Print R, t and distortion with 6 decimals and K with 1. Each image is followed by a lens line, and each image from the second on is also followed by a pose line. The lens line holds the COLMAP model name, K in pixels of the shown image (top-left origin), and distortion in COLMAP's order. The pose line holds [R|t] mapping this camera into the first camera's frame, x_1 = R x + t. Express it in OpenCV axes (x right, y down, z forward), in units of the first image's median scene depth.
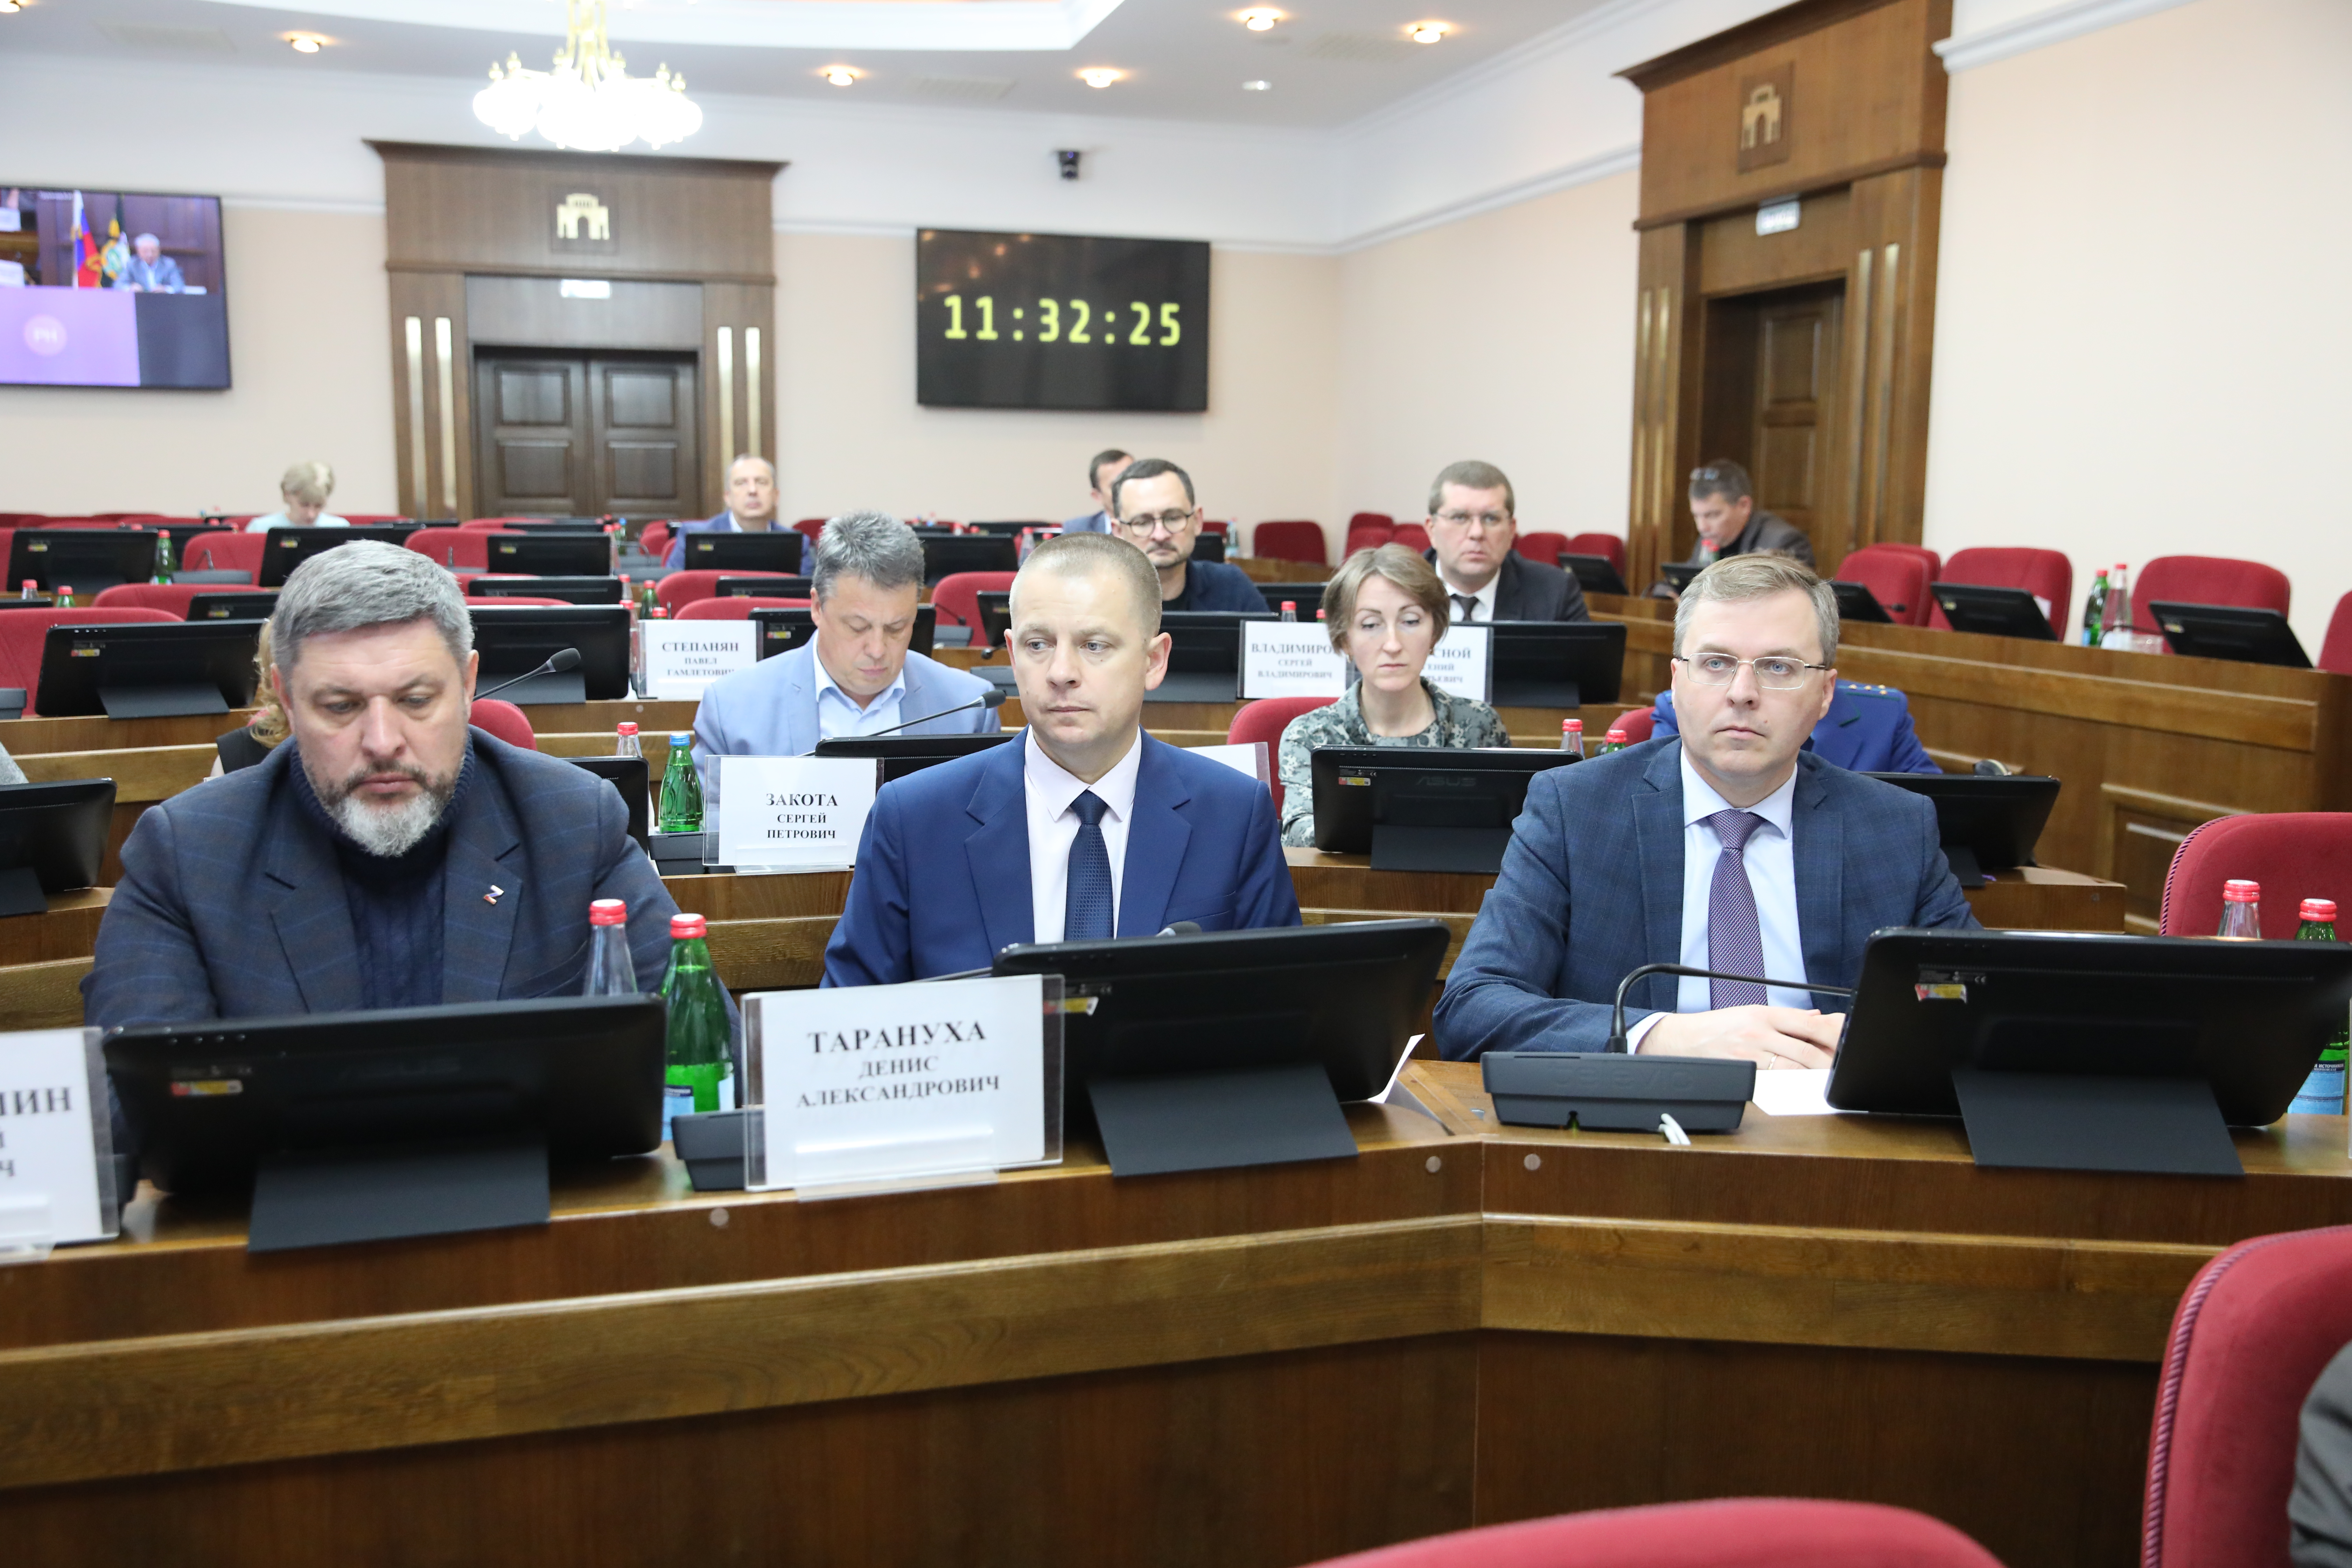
lens RADIAL K [[2091.5, 0, 1174.1], [0, 2091.5, 726.7], [0, 0, 1]] dist [0.005210, 0.009068]
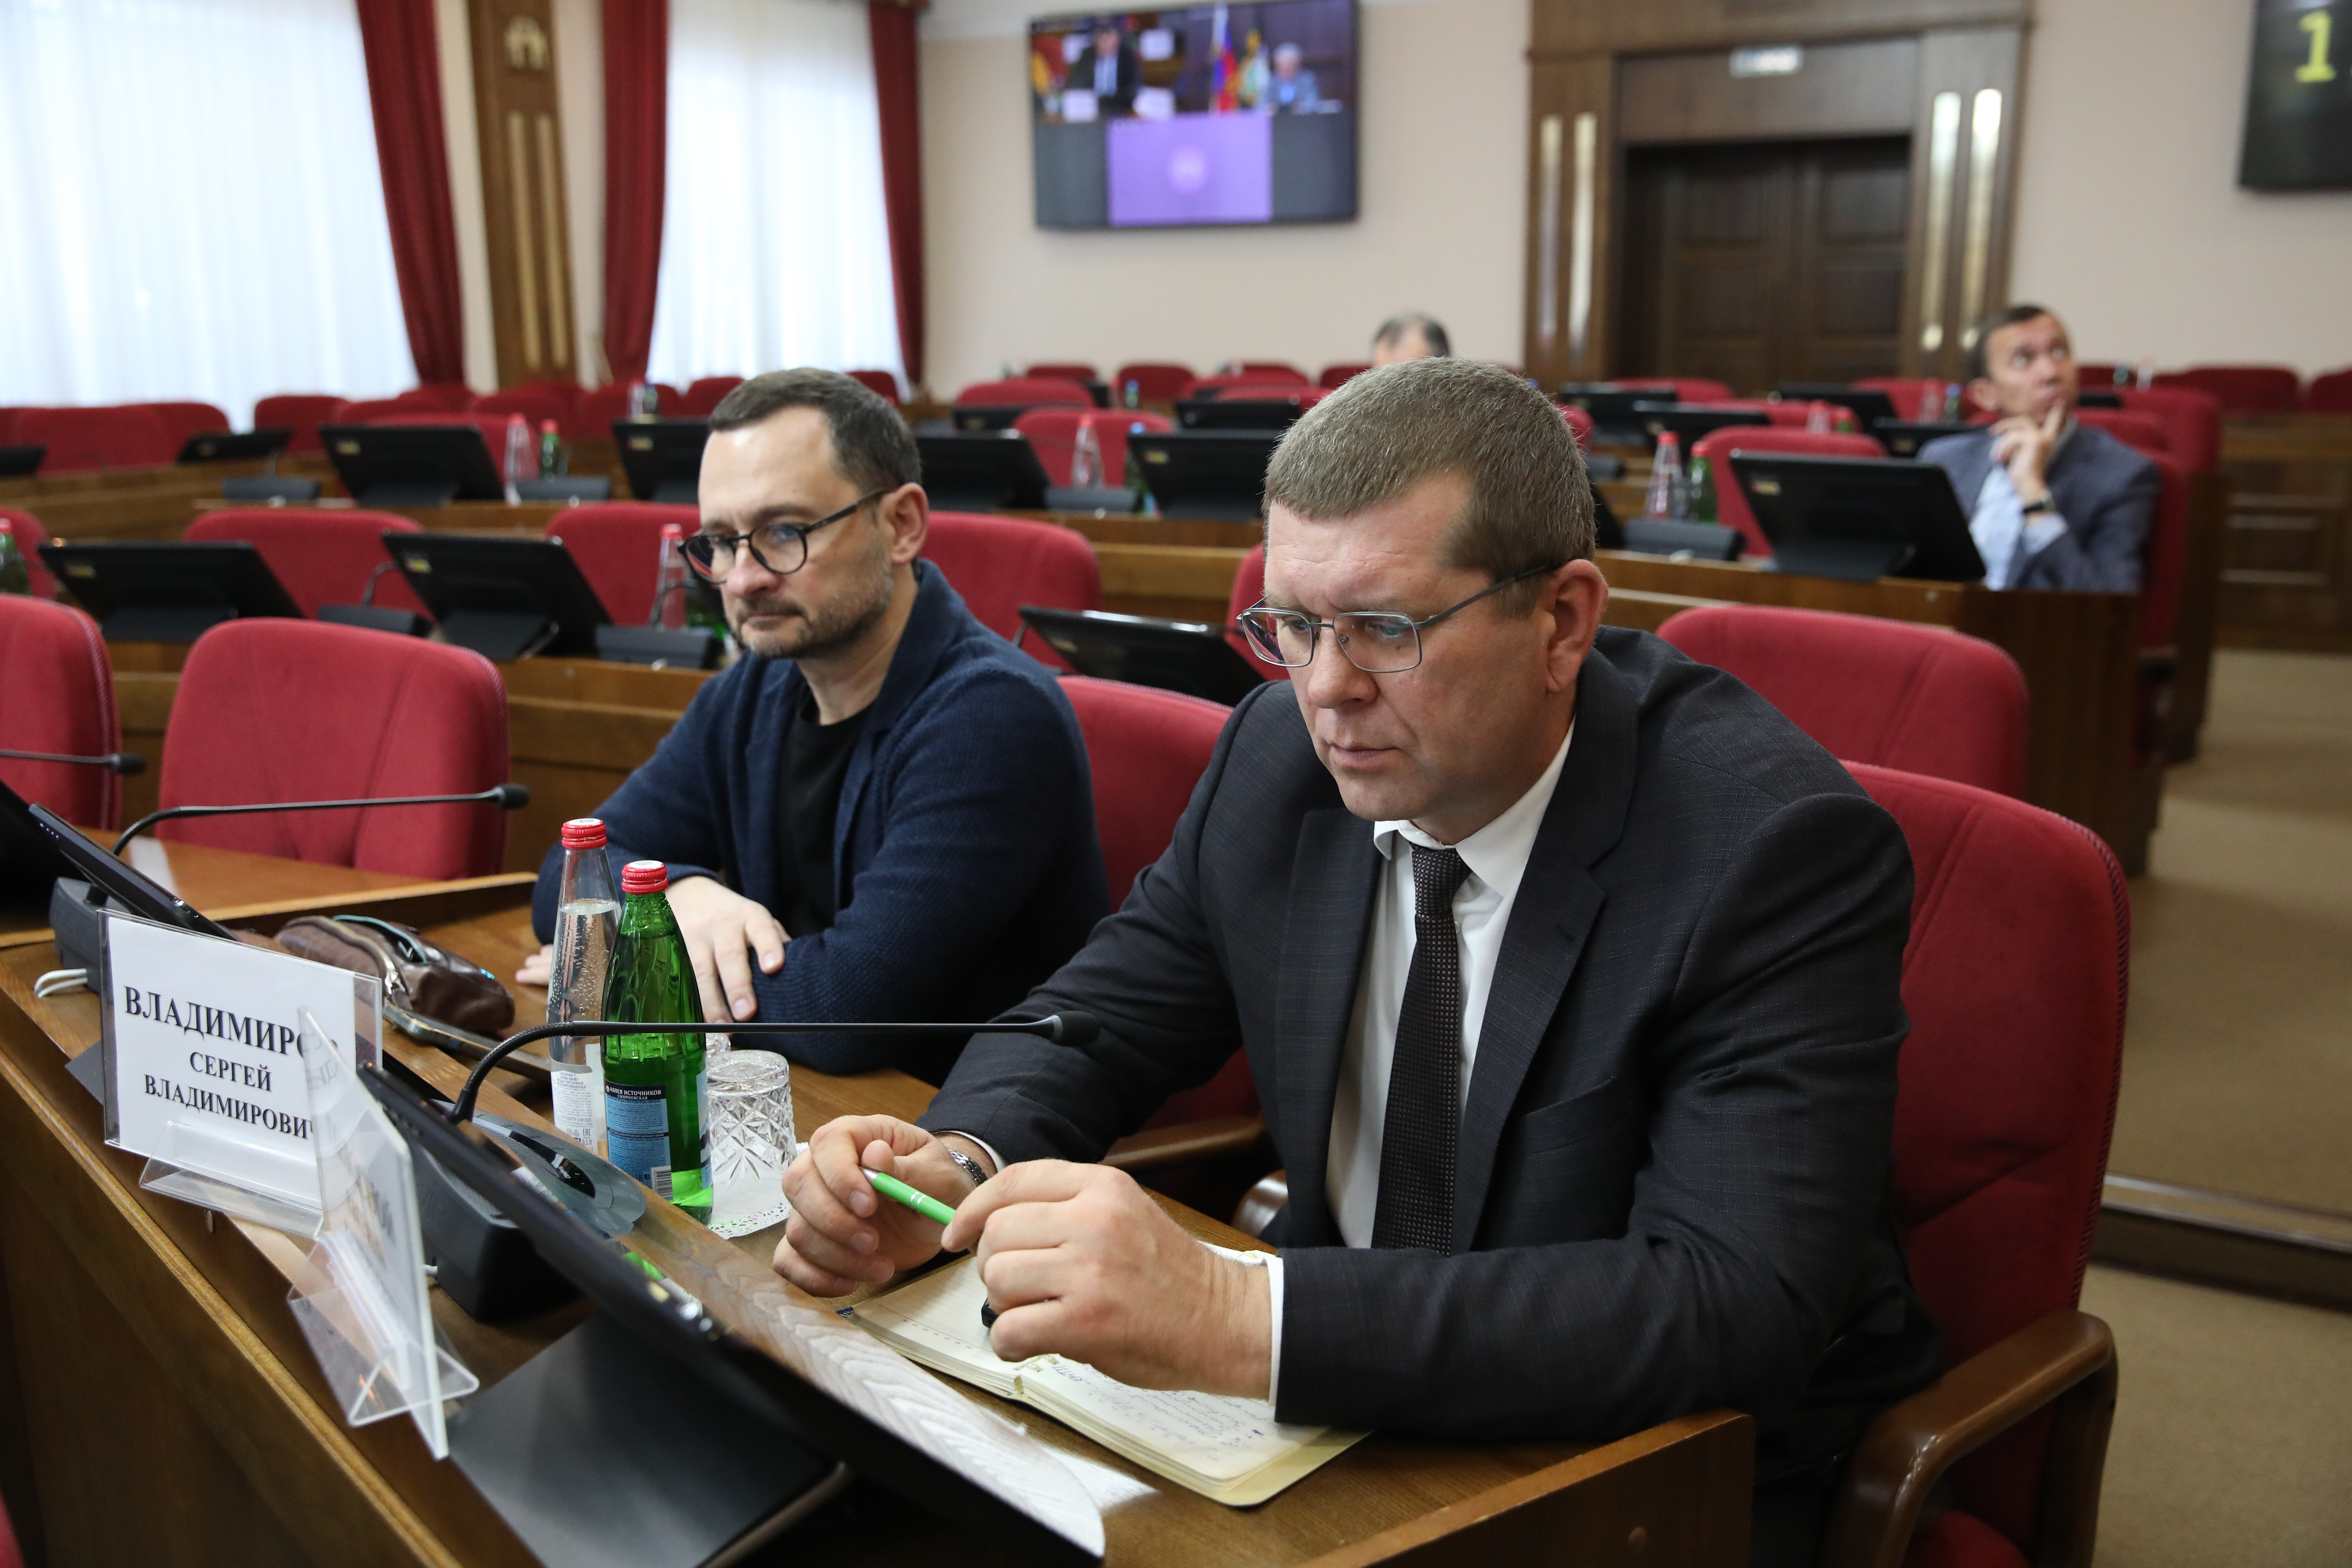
lens RADIAL K [[2091.5, 0, 1174.1], [0, 2091.5, 726.7], [0, 0, 1]] dist [0.005210, 0.009068]
pose [[0.683463, 0.133868, -0.717606, 0.311846], [-0.071932, 0.990608, 0.116286, -0.107542], [0.726433, -0.027859, 0.686673, 0.759045]]
